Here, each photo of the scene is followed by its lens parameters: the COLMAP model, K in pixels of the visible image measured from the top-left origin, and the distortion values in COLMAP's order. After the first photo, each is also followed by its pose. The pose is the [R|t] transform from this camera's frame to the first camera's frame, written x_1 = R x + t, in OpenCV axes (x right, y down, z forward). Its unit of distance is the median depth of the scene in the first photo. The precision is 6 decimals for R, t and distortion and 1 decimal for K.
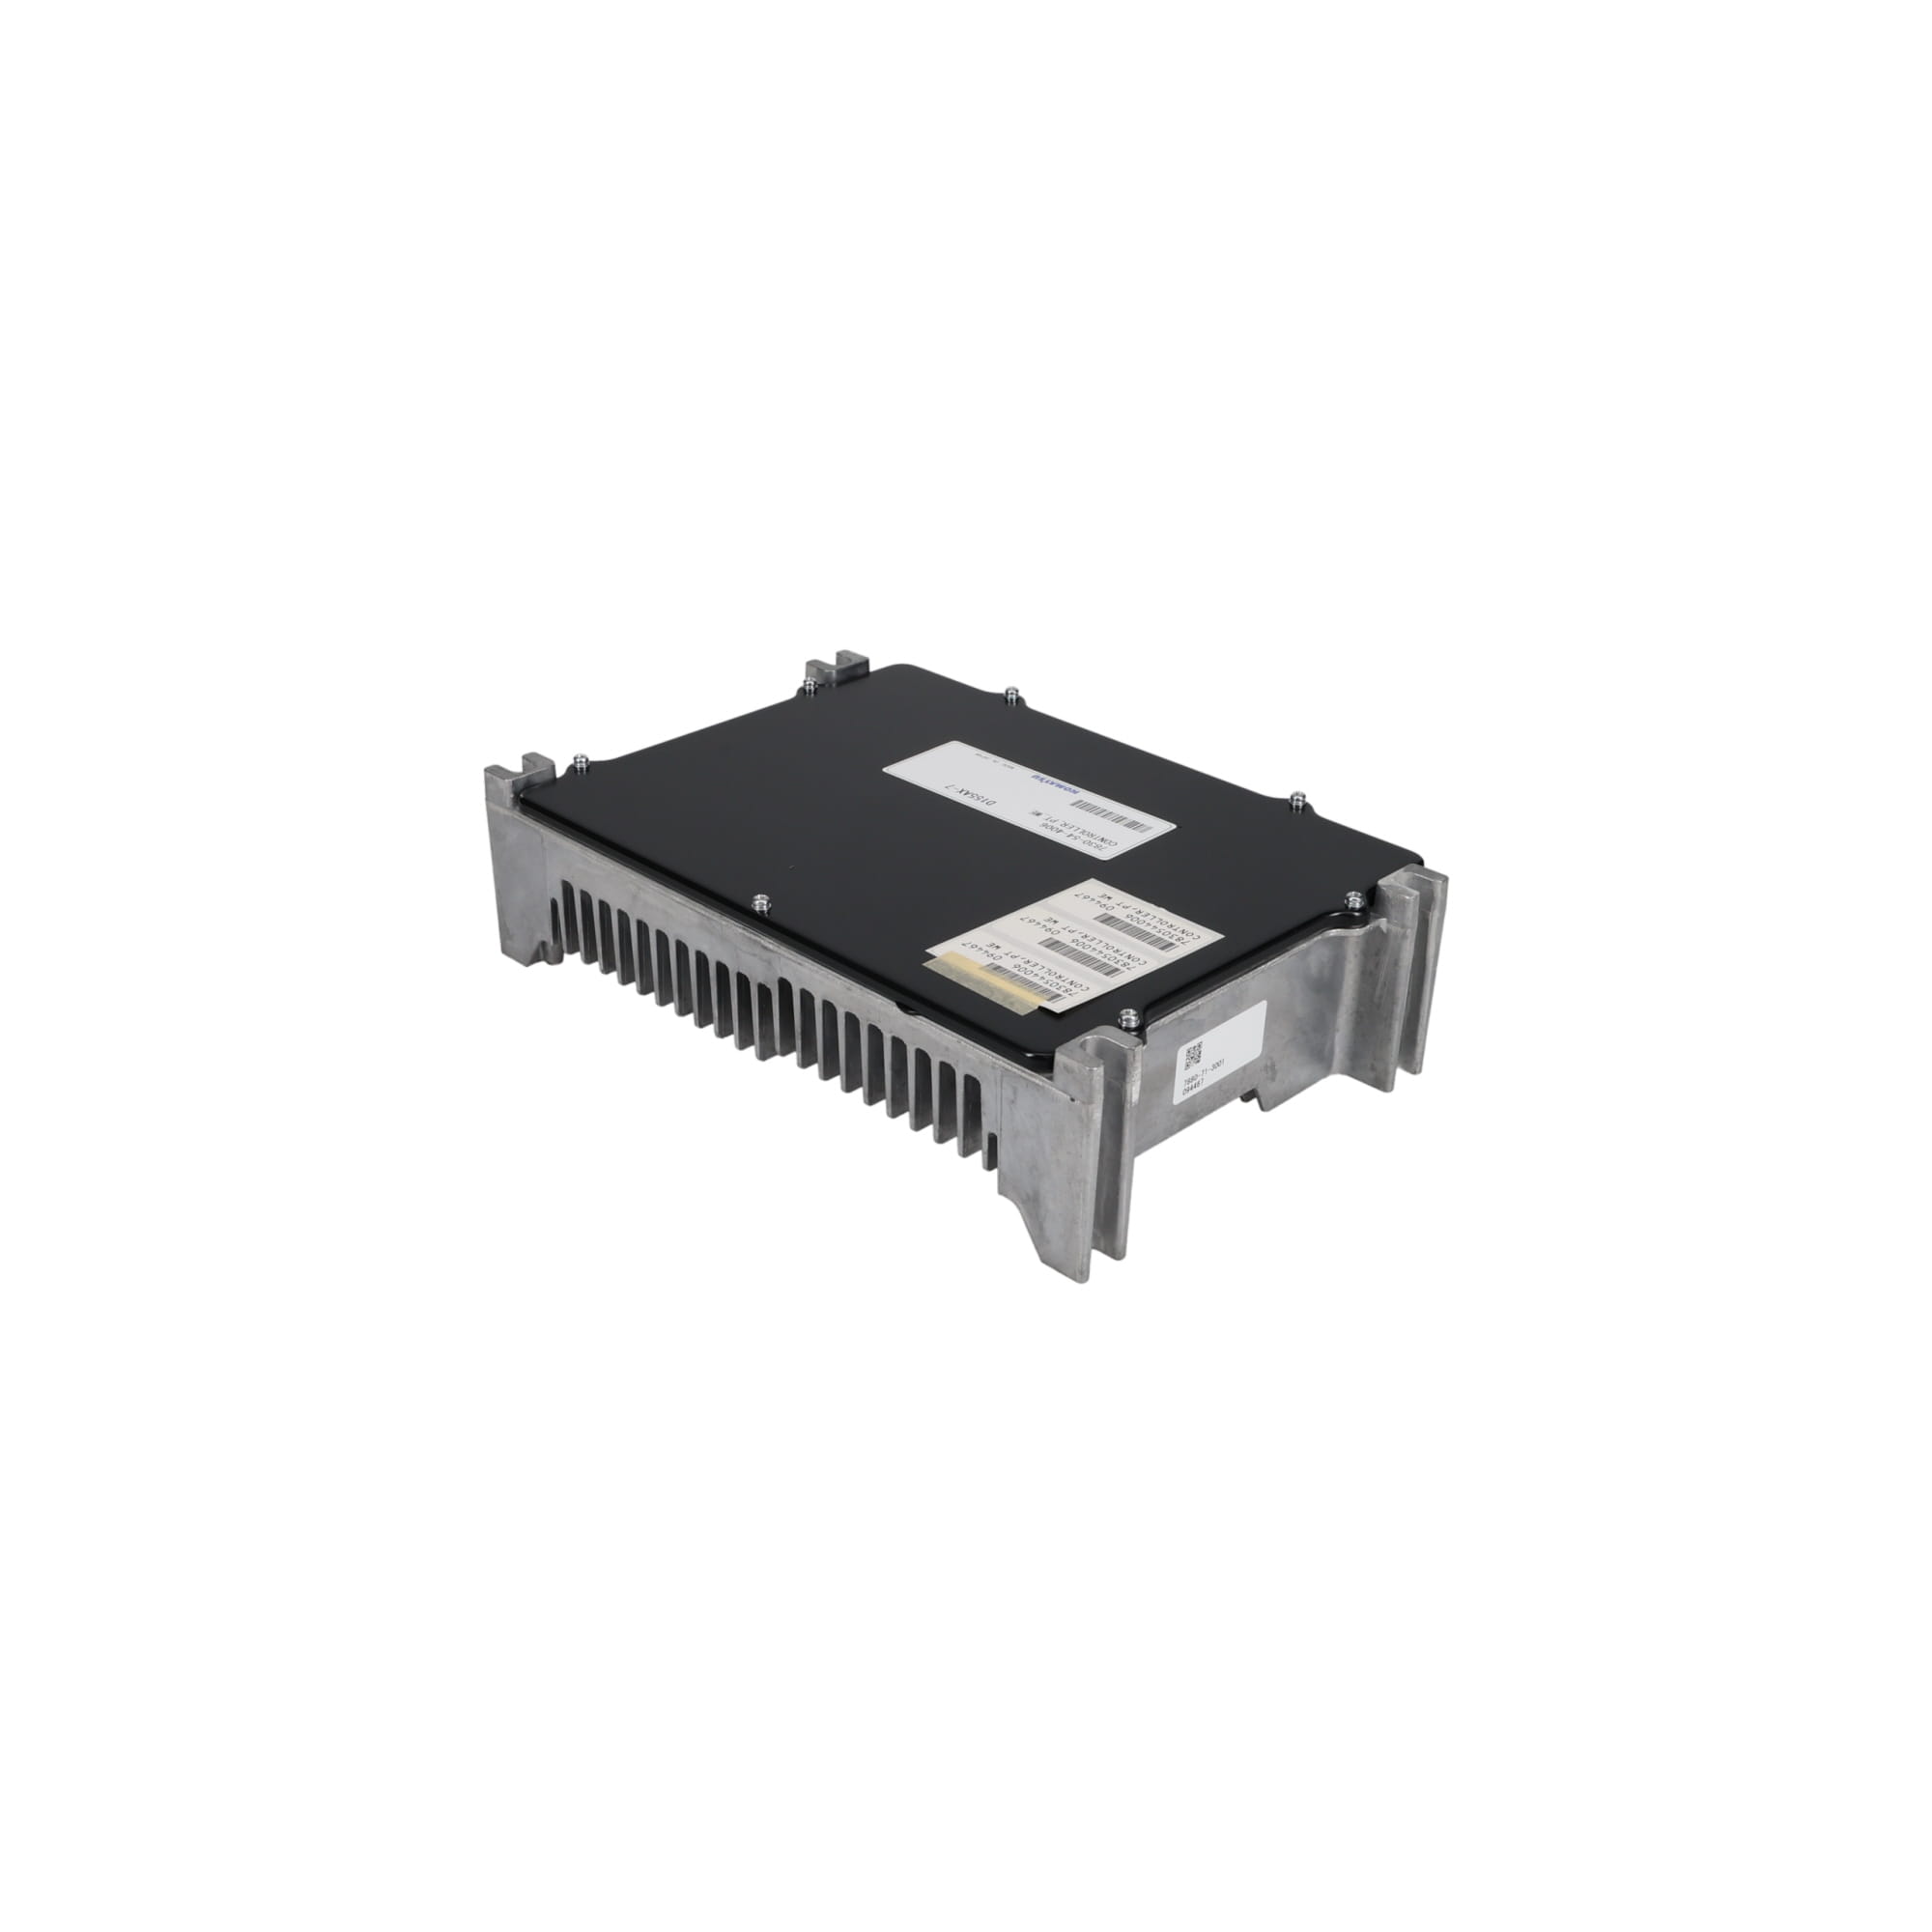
lens RADIAL K [[2274.1, 0, 966.3], [0, 2274.1, 927.7], [0, 0, 1]] dist [0.006517, 0.000935]
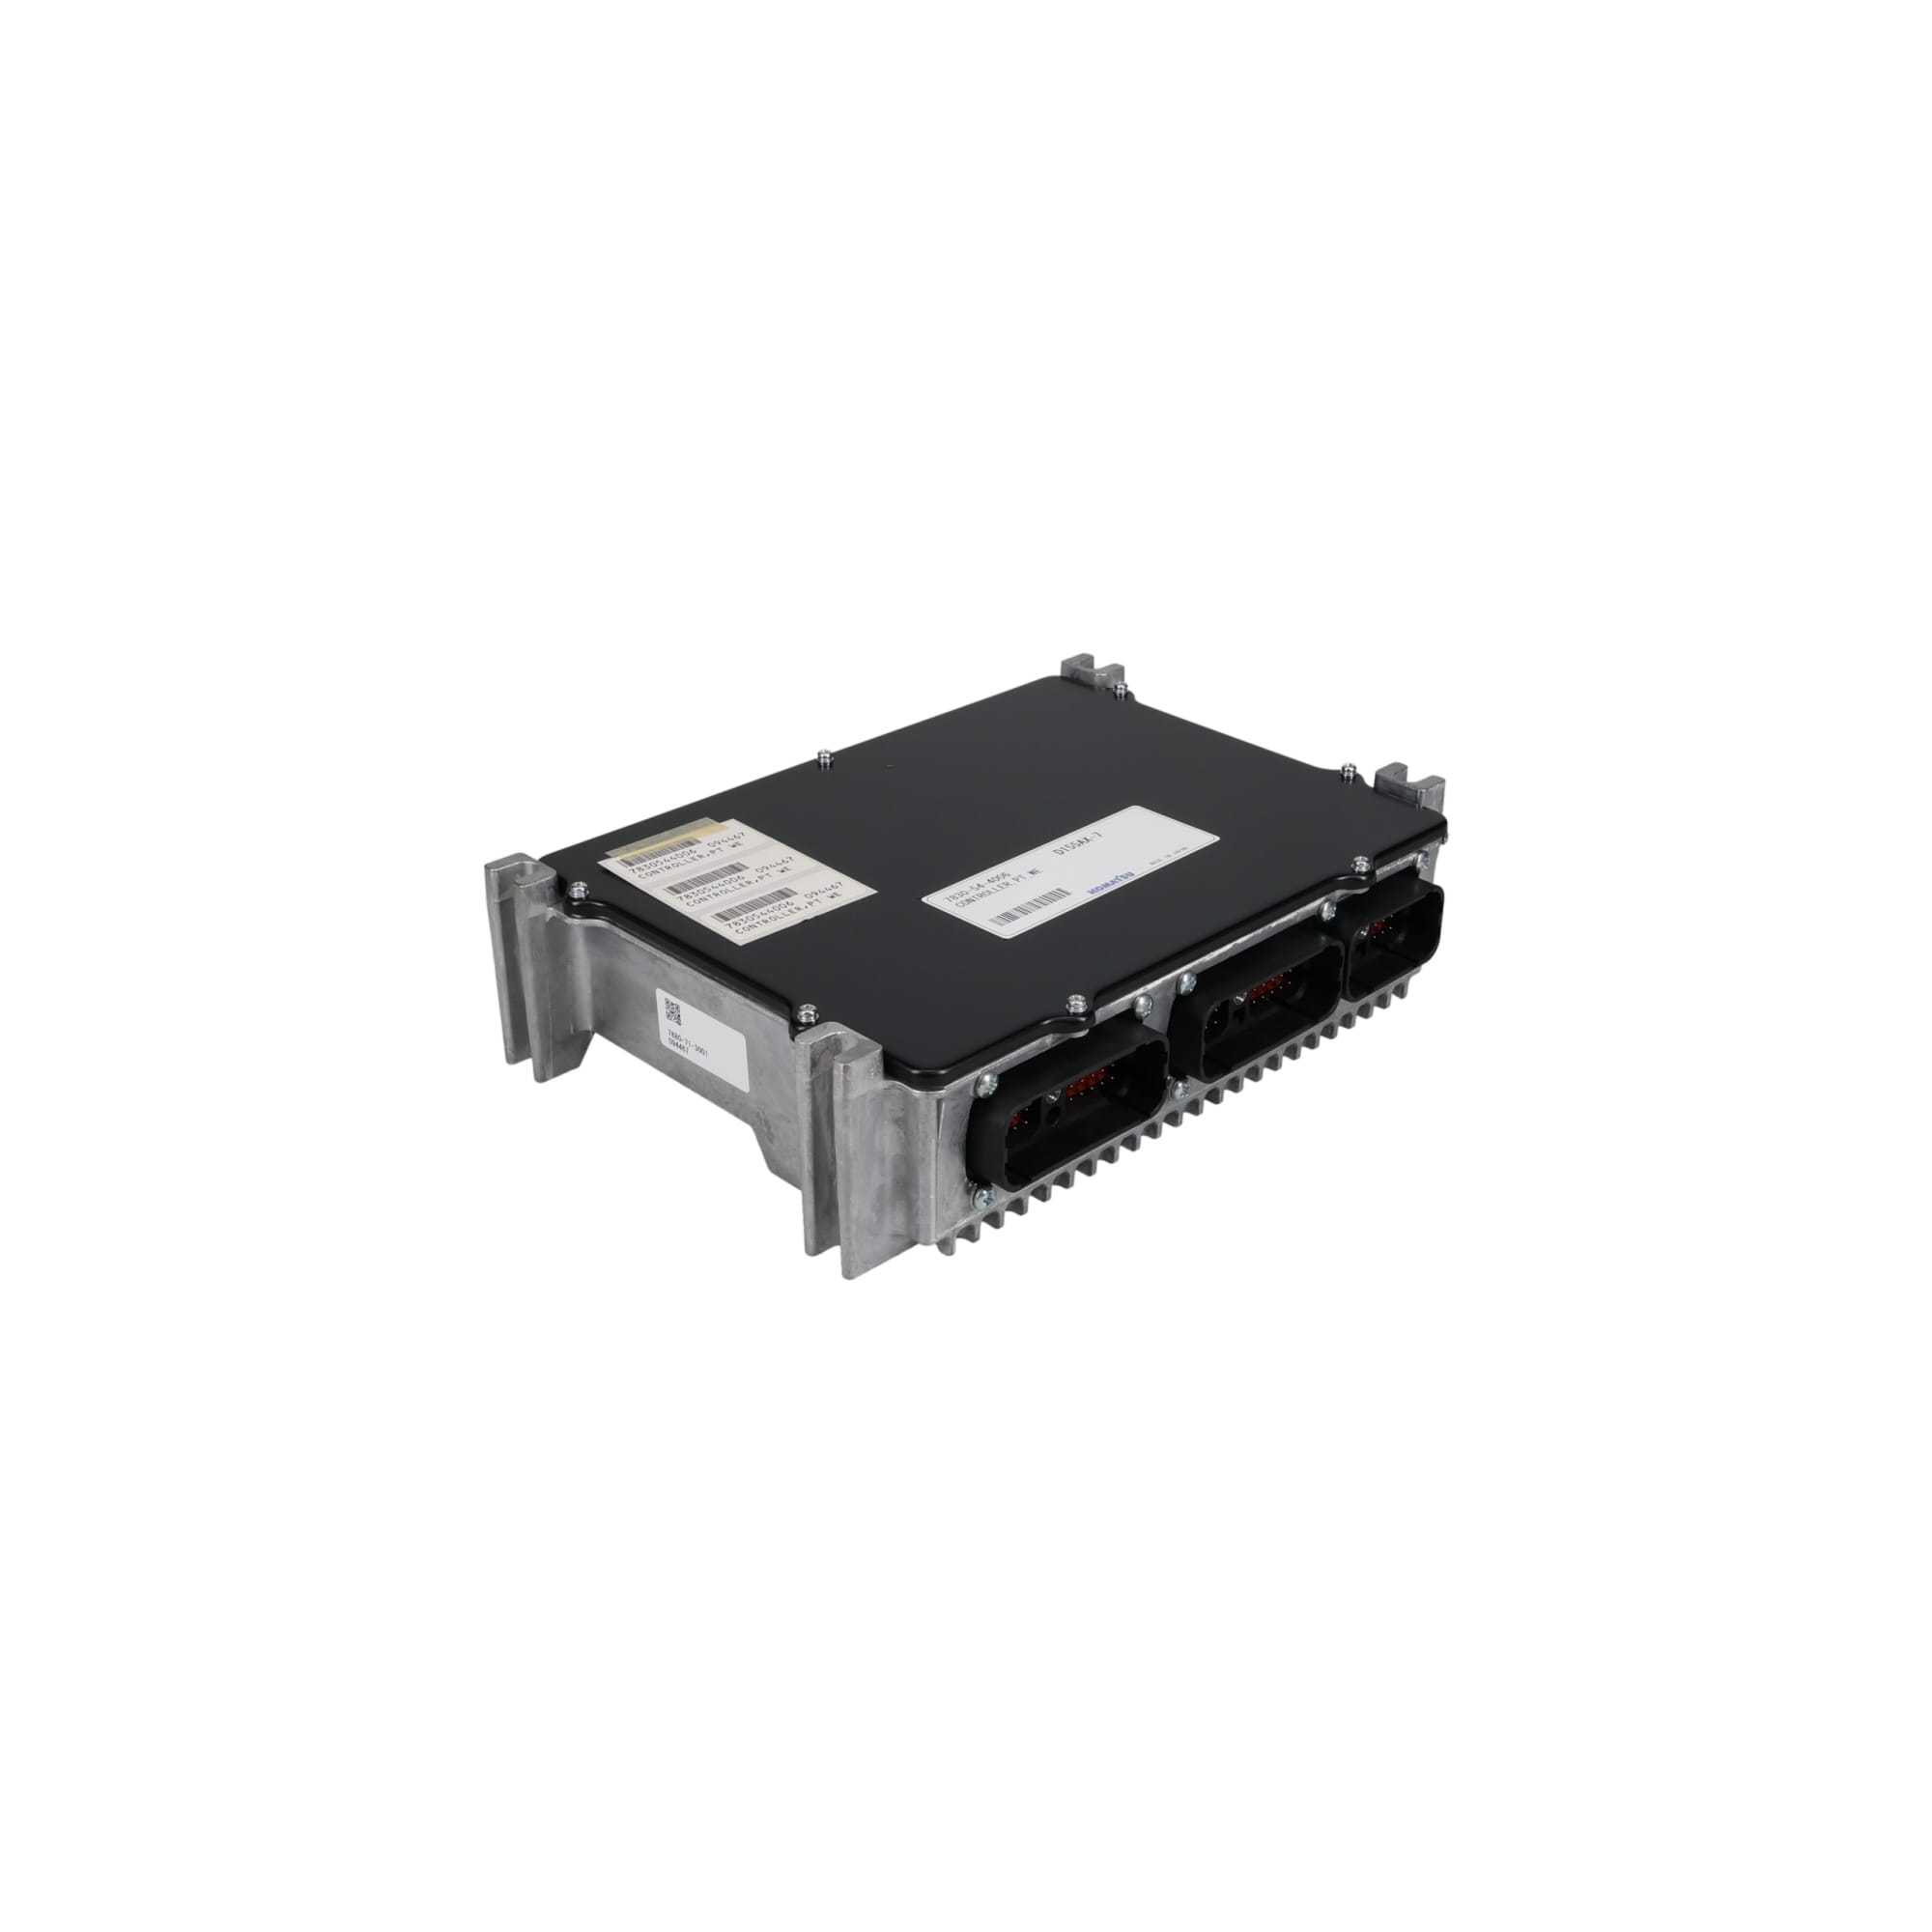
lens RADIAL K [[2493.9, 0, 1111.3], [0, 2493.9, 967.2], [0, 0, 1]] dist [0.007301, 0.002164]
pose [[0.028235, 0.452362, -0.891387, 1.054731], [-0.491853, 0.782609, 0.381580, -0.466257], [0.870220, 0.427658, 0.244593, 0.853424]]
